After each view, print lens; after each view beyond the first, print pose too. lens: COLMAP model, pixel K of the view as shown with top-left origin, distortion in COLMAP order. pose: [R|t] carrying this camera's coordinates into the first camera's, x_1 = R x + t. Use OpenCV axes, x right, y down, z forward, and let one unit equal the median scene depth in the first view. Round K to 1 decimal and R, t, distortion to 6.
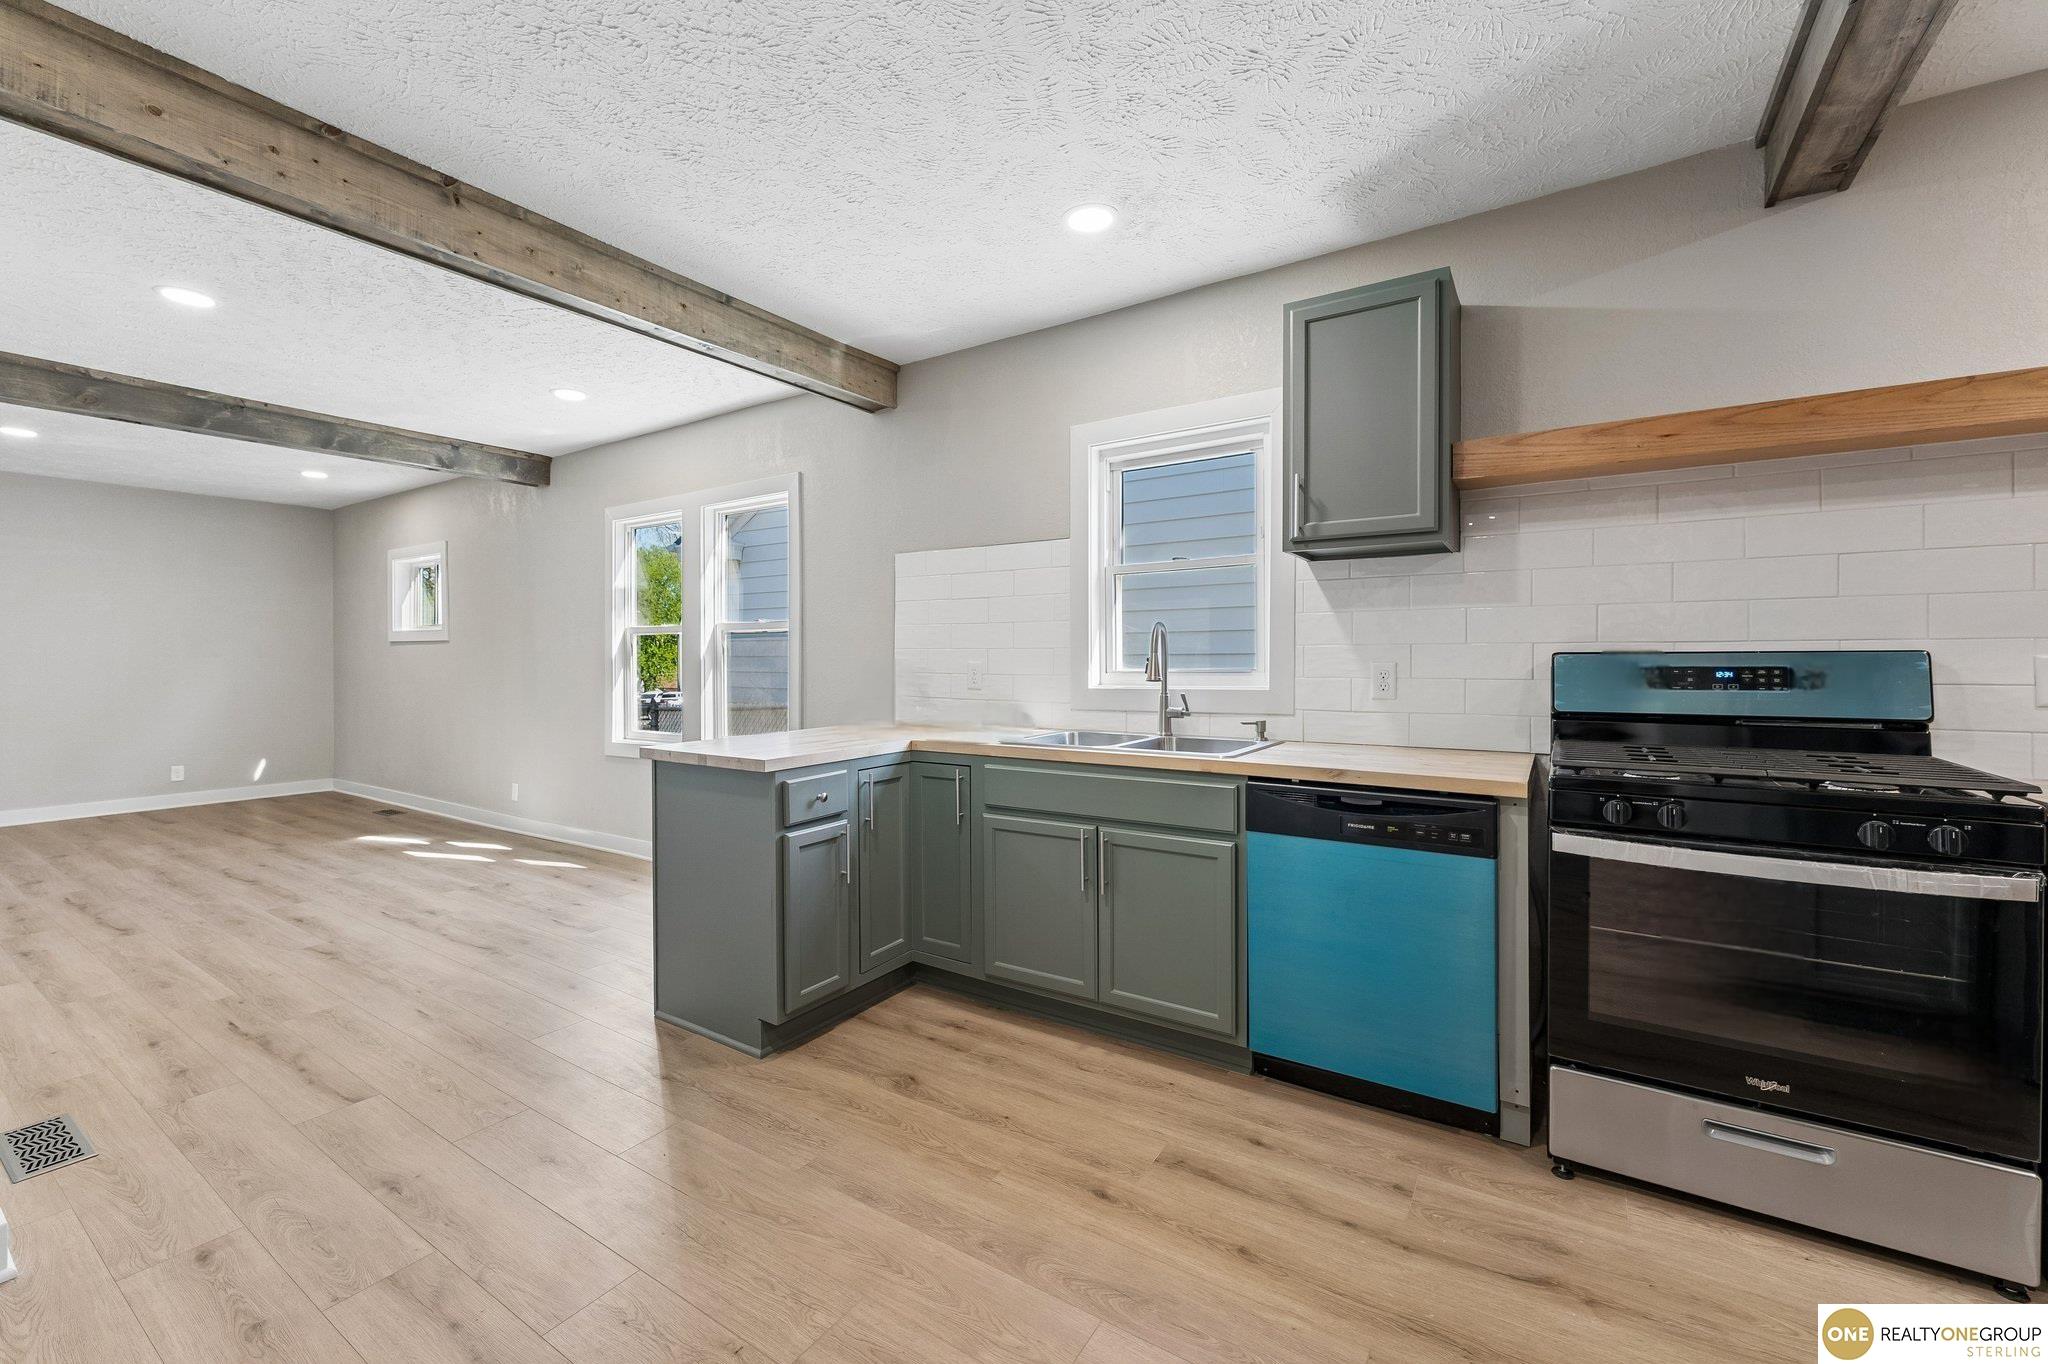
lens RADIAL K [[847.8, 0, 1033.5], [0, 847.8, 663.4], [0, 0, 1]] dist [0.002509, 0.000093]
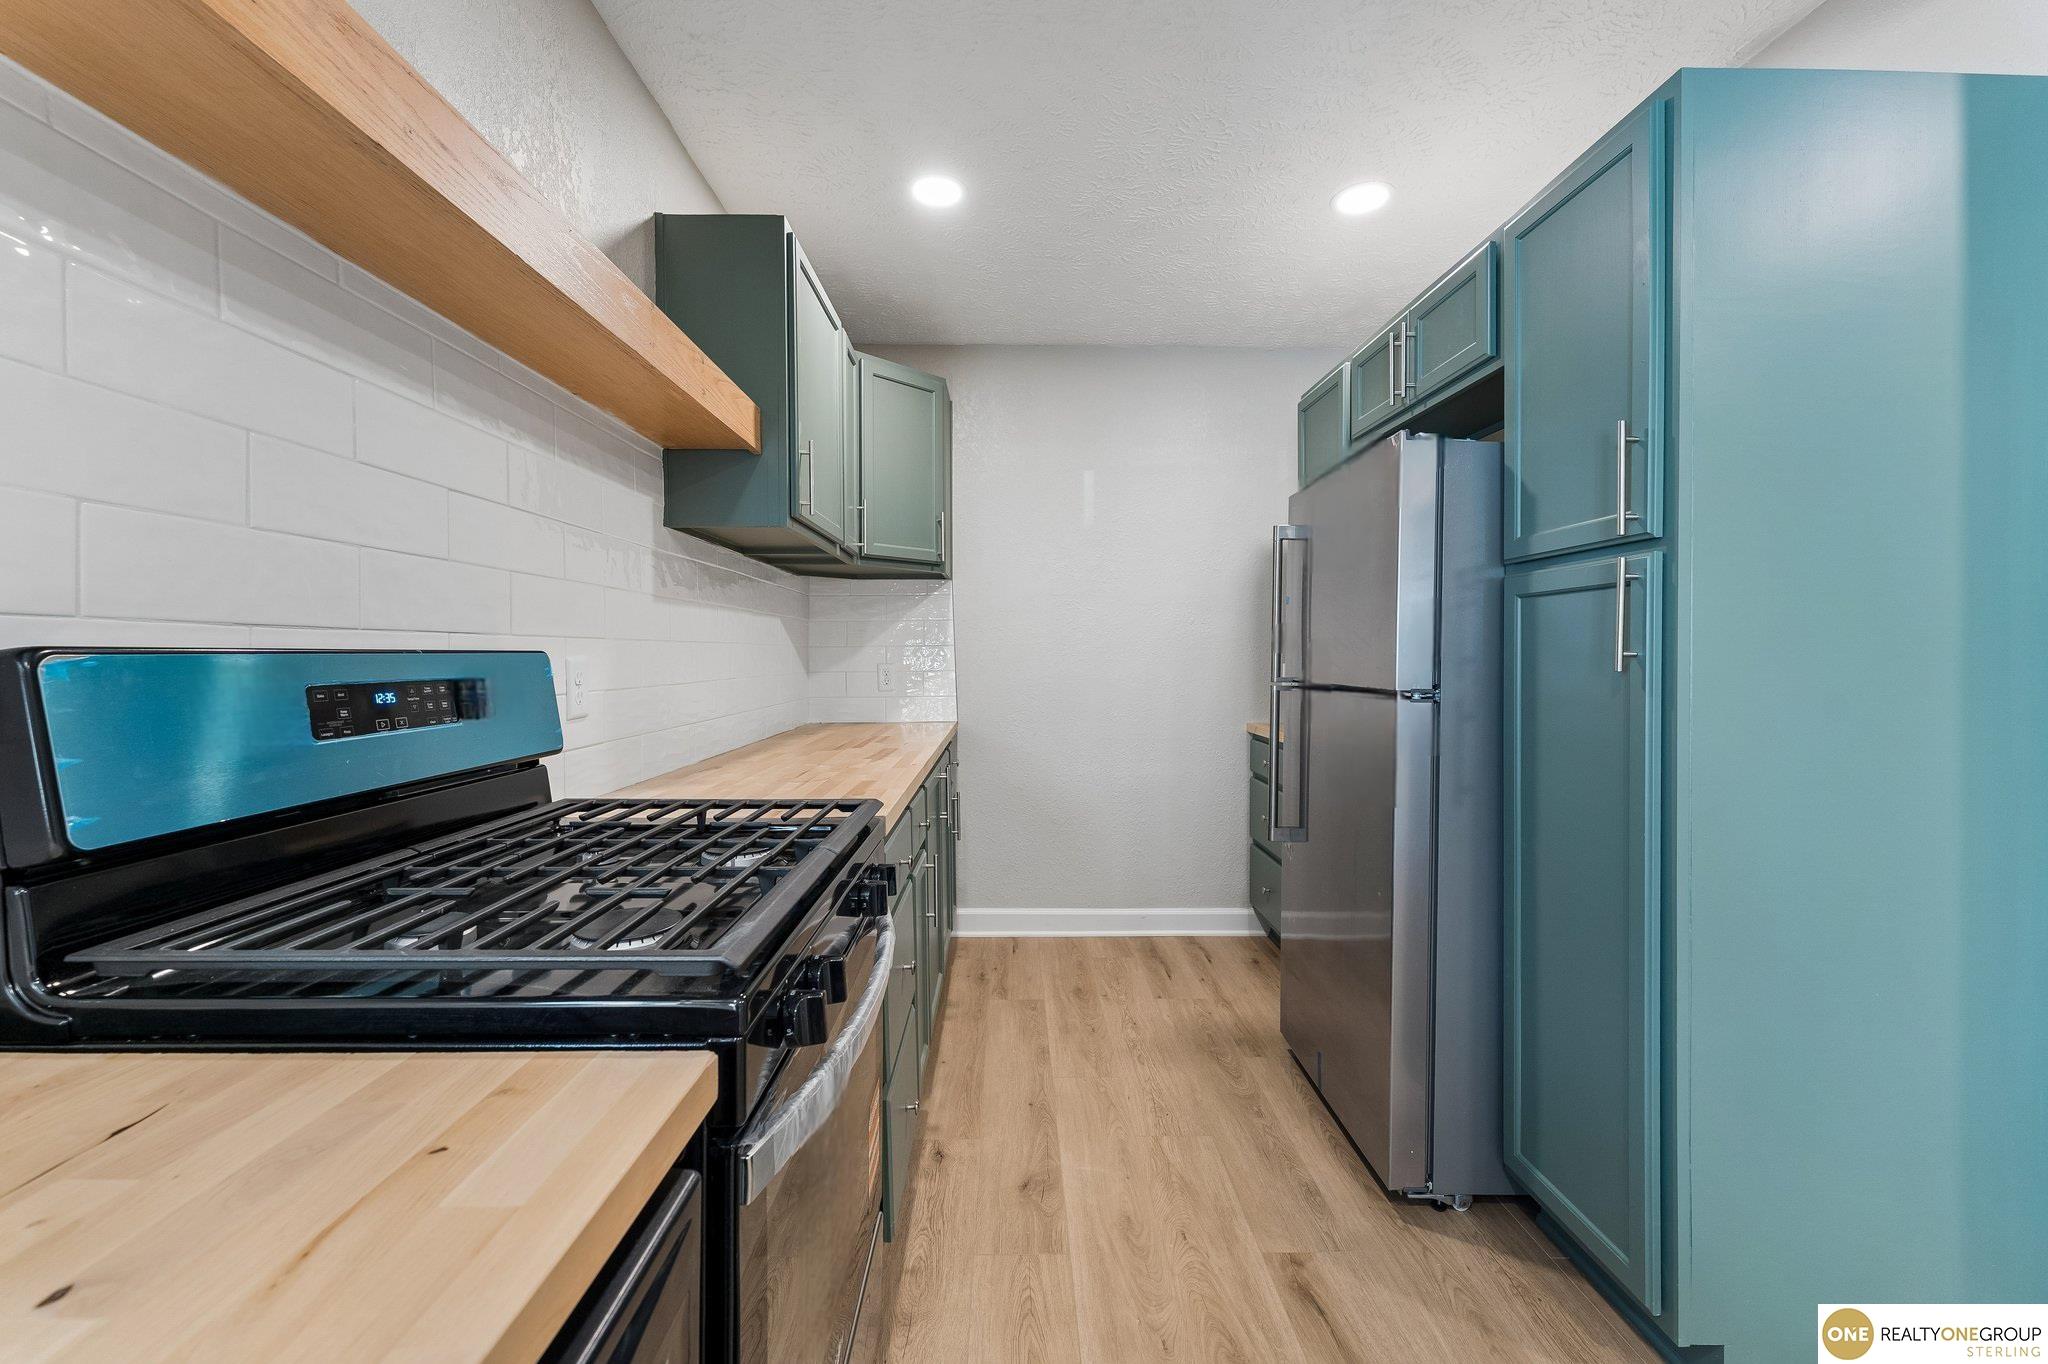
lens RADIAL K [[847.8, 0, 1027.0], [0, 847.8, 664.6], [0, 0, 1]] dist [0.002509, 0.000093]
pose [[-0.576741, -0.006370, 0.816902, 0.113312], [0.002135, 0.999954, 0.009305, -0.004680], [-0.816924, 0.007111, -0.576701, 0.499242]]
